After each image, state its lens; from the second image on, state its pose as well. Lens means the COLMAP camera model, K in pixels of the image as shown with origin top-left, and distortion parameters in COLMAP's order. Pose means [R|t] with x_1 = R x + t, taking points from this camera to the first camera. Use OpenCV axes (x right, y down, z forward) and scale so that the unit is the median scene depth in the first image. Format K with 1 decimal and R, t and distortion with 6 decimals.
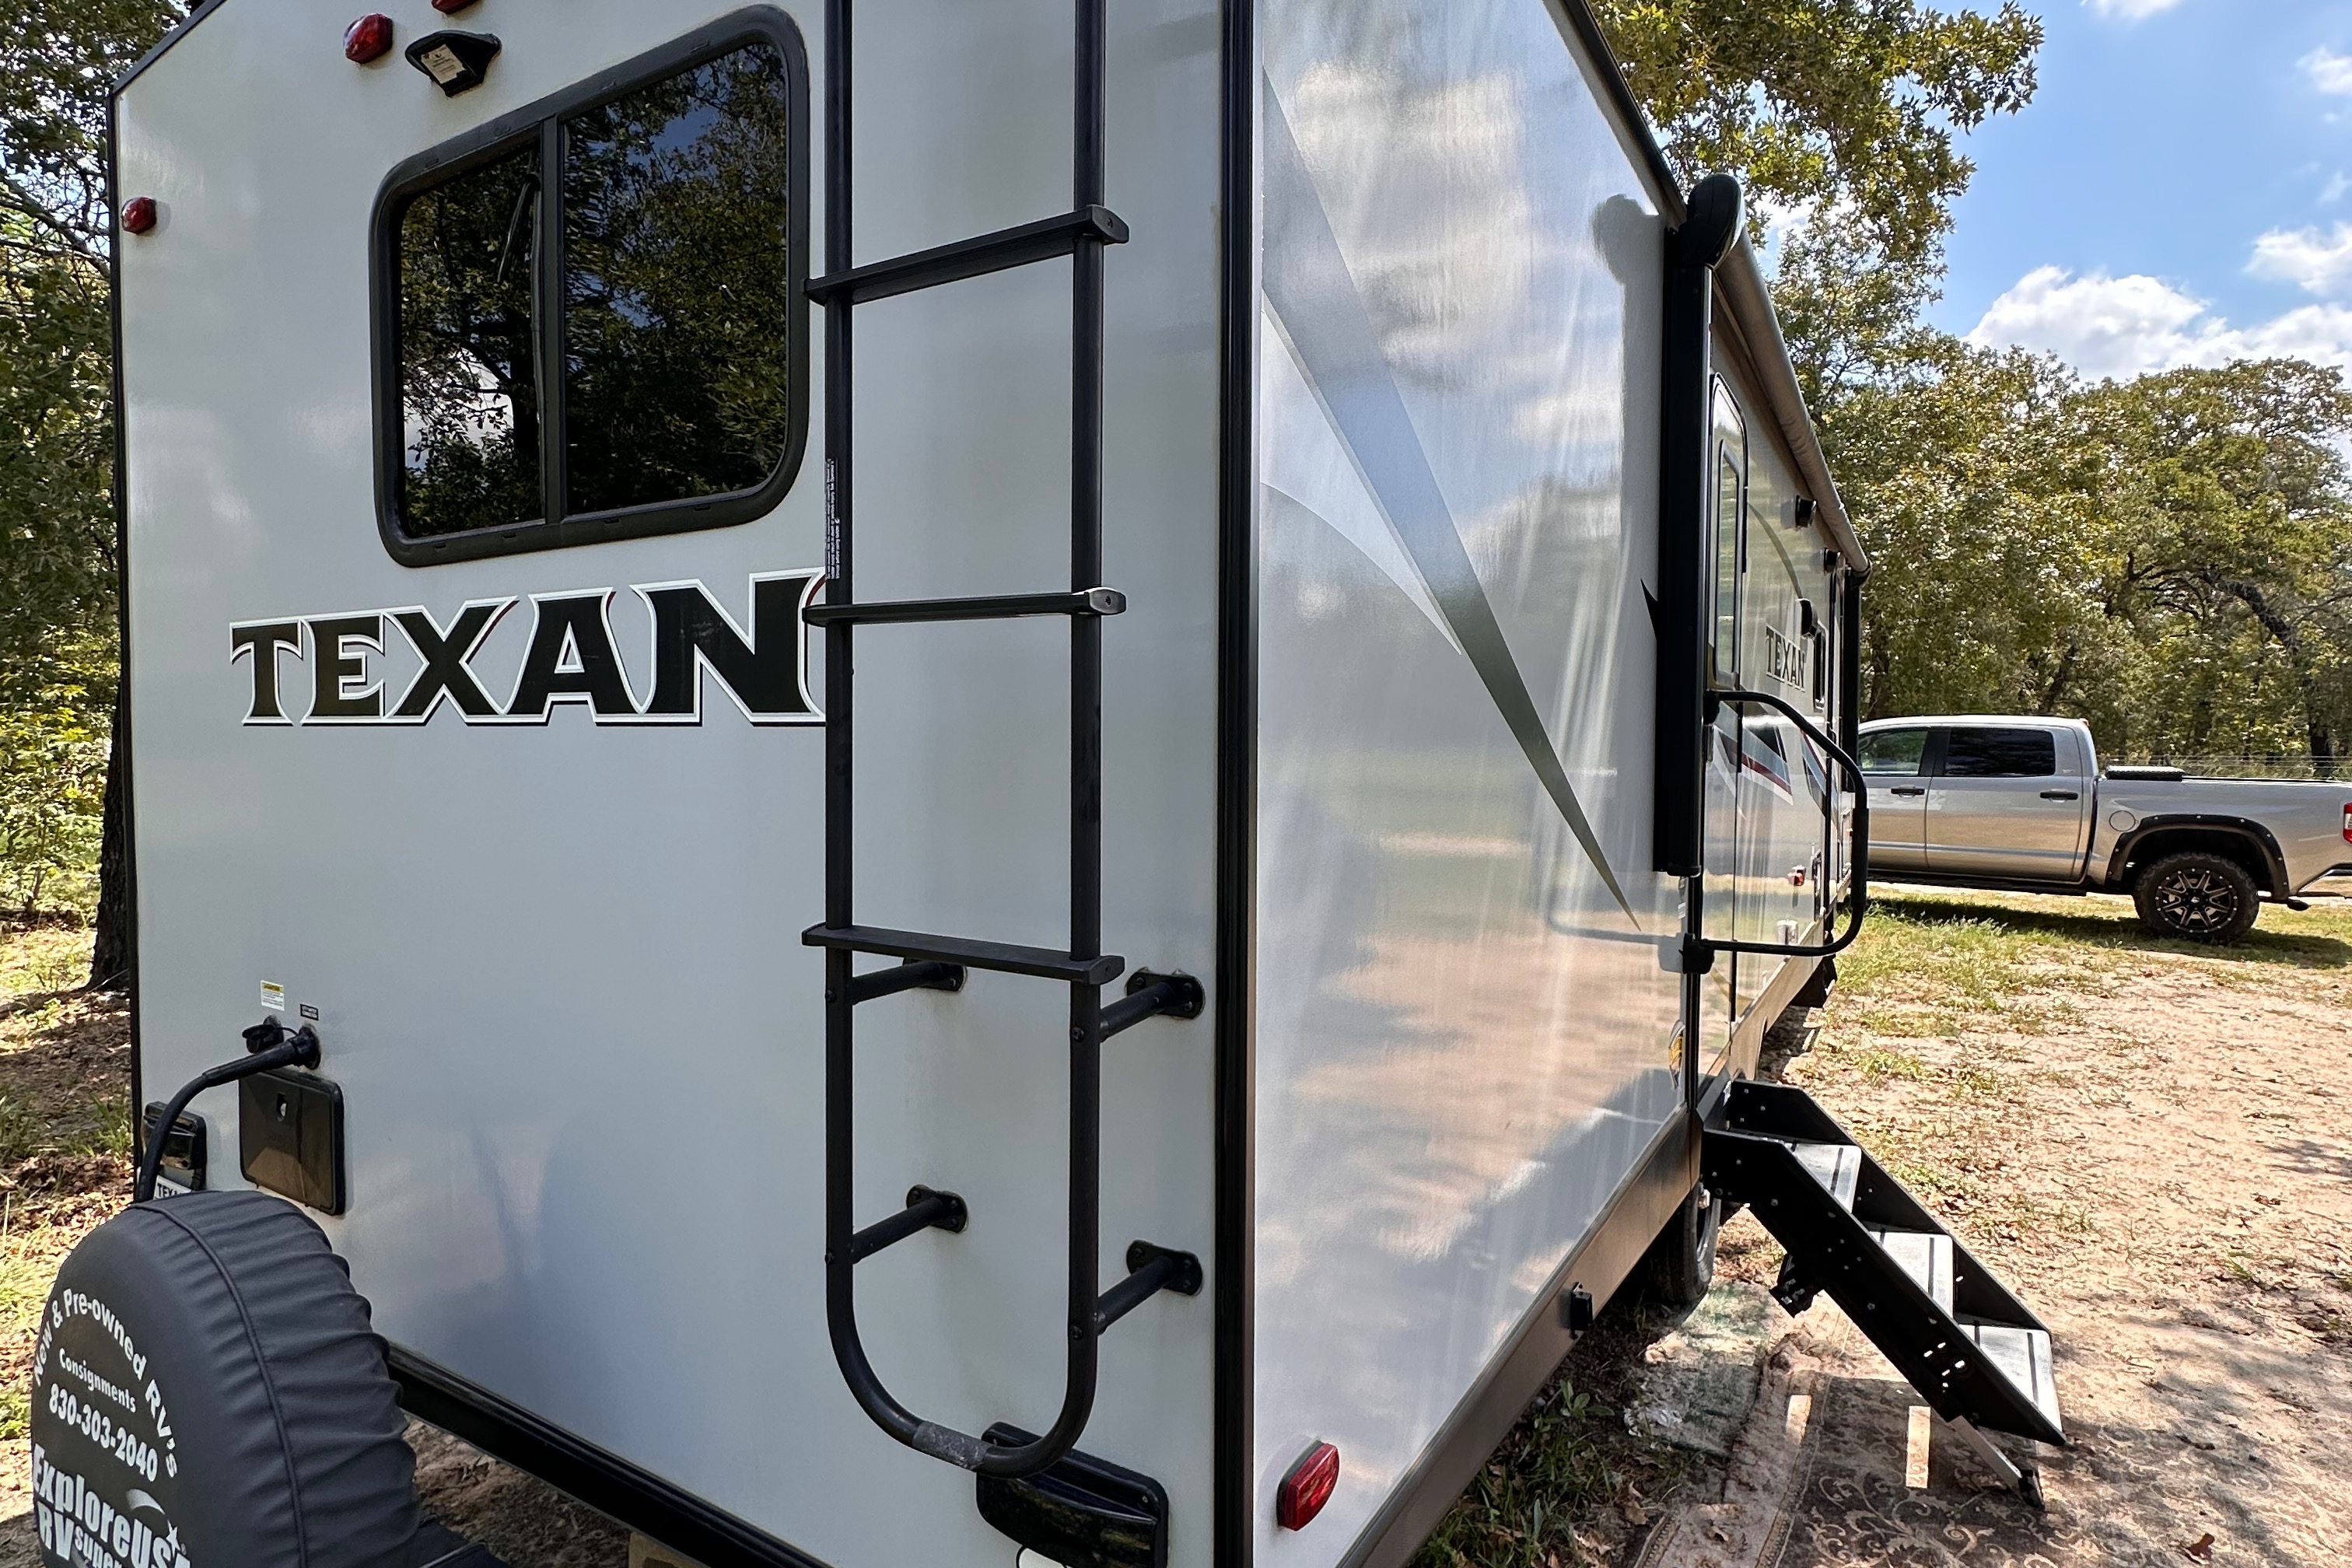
lens RADIAL K [[1257.9, 0, 1176.0], [0, 1257.9, 784.0], [0, 0, 1]] dist [-0.001832, -0.000602]
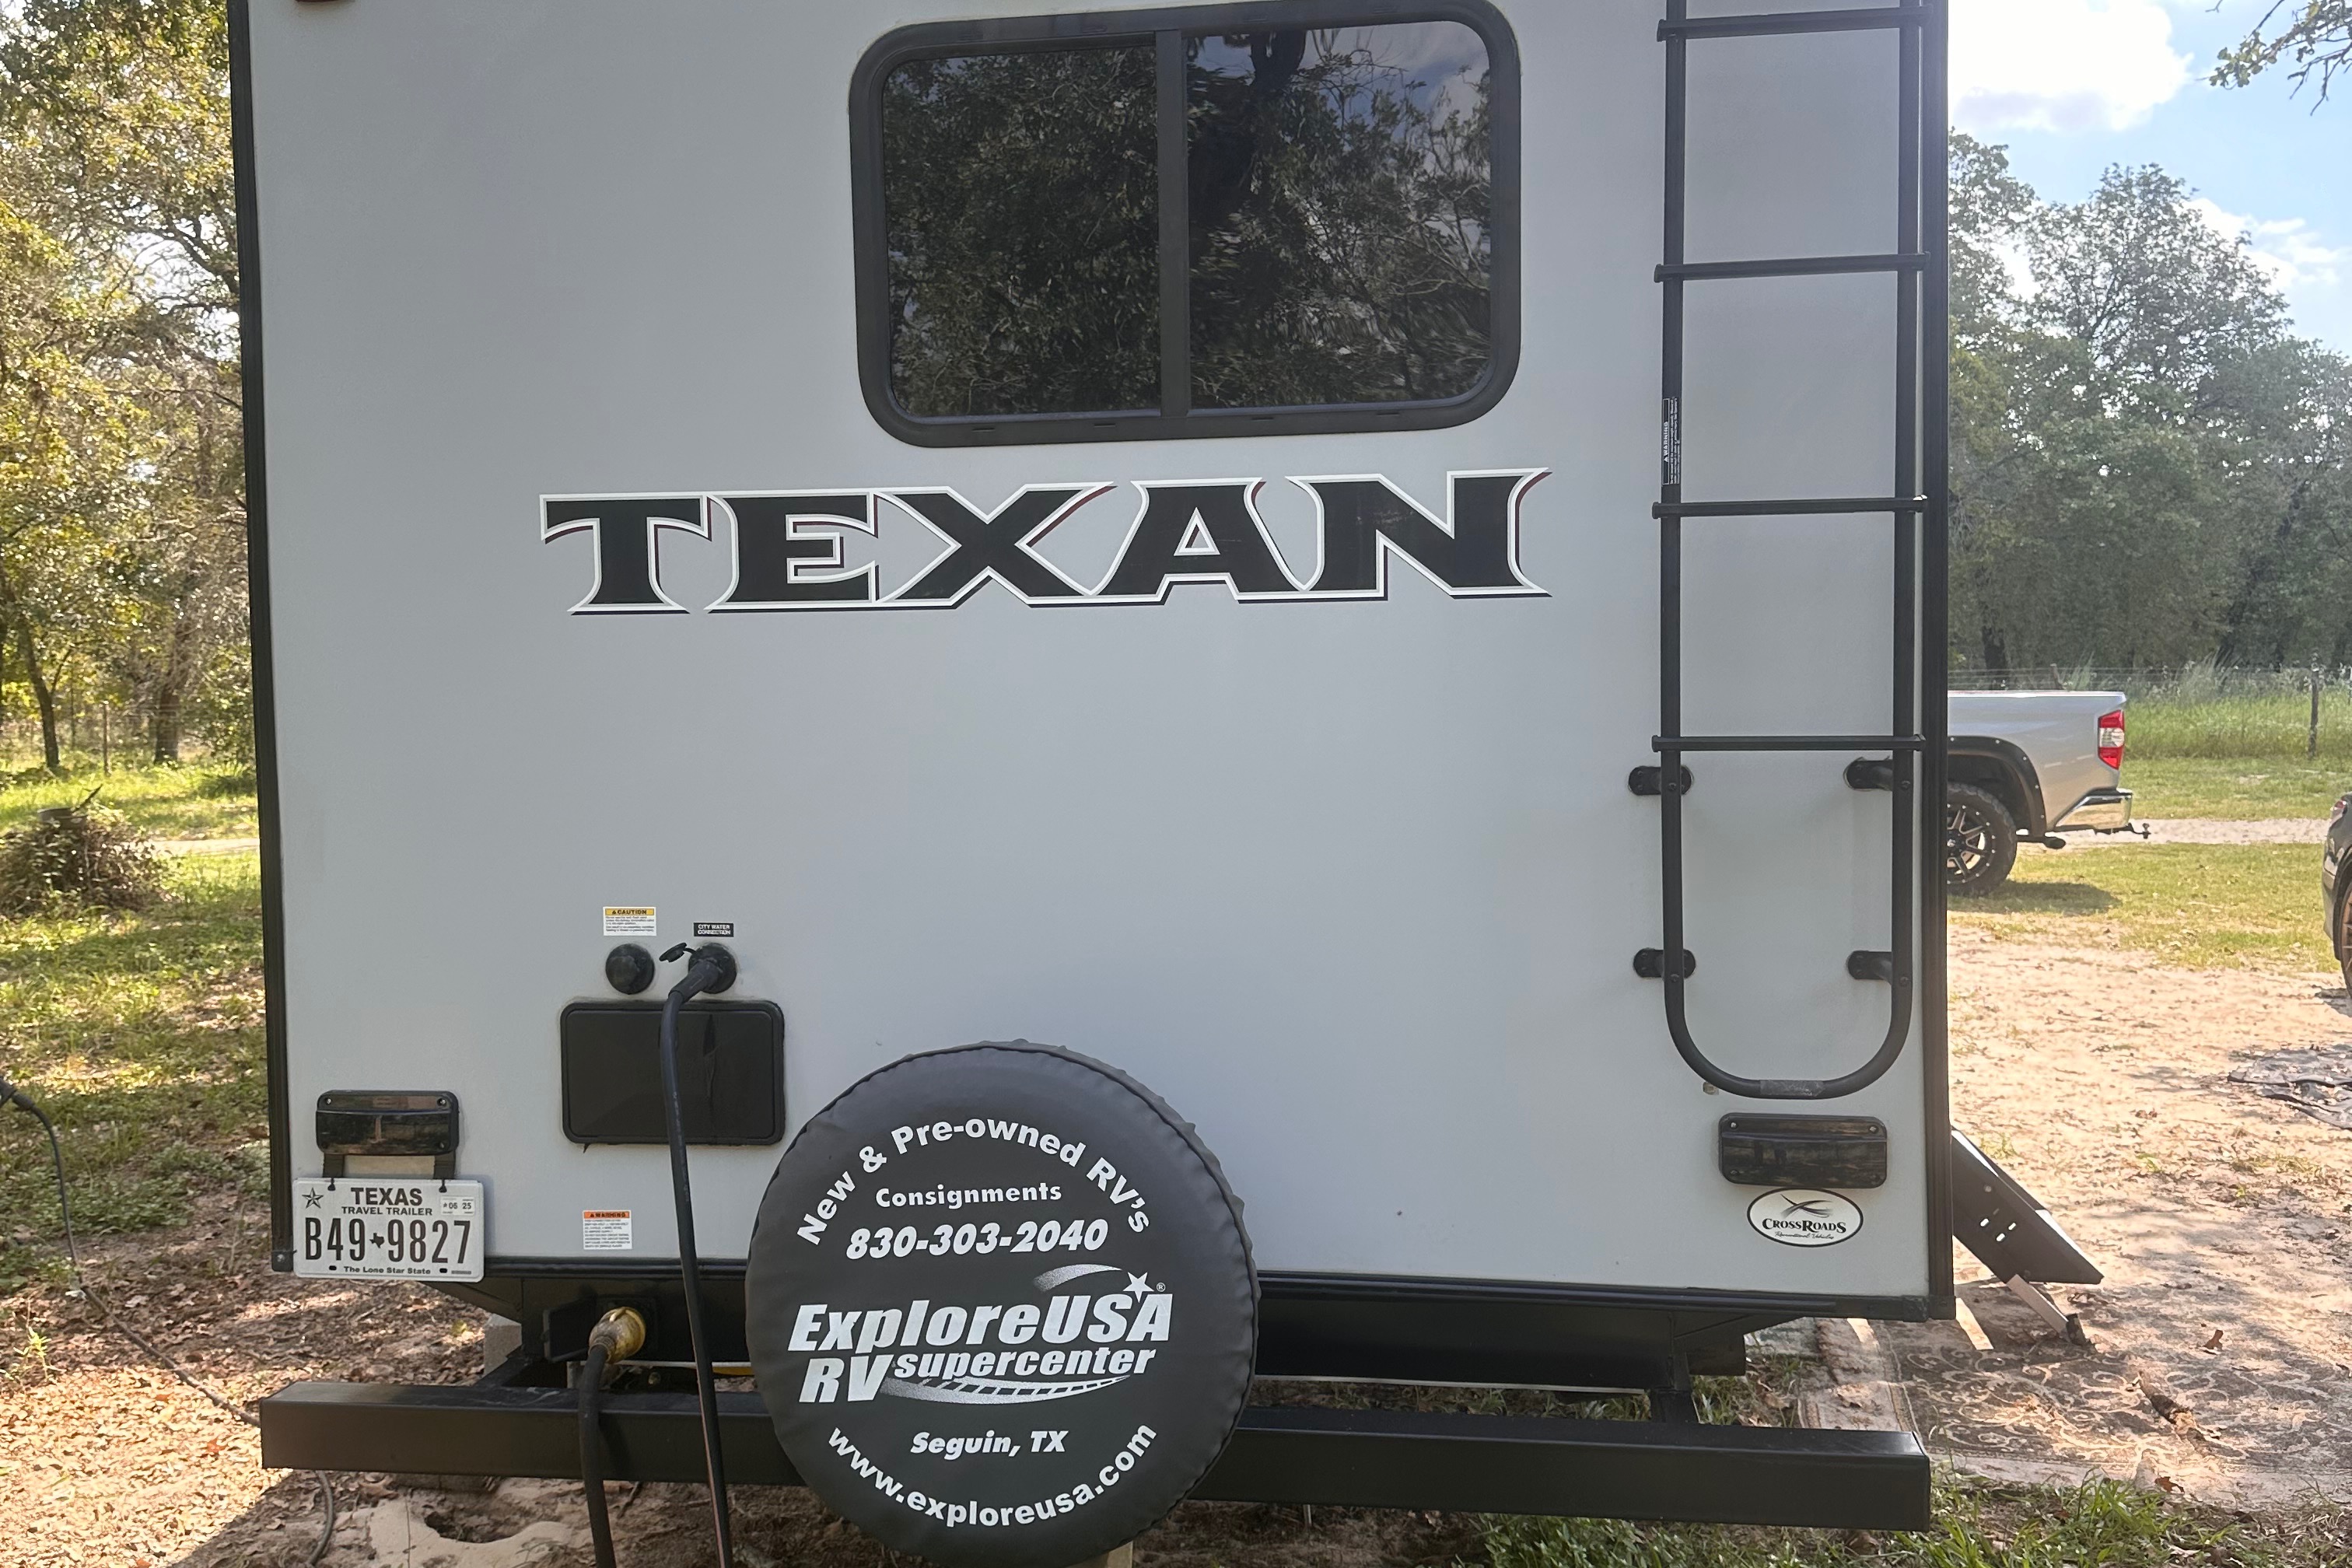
lens RADIAL K [[2223.4, 0, 1176.0], [0, 2223.4, 784.0], [0, 0, 1]] dist [0.163291, -0.325763]
pose [[0.918100, -0.039559, 0.394370, -1.051244], [0.035626, 0.999216, 0.017293, 0.062655], [-0.394745, -0.001827, 0.918789, -0.632728]]
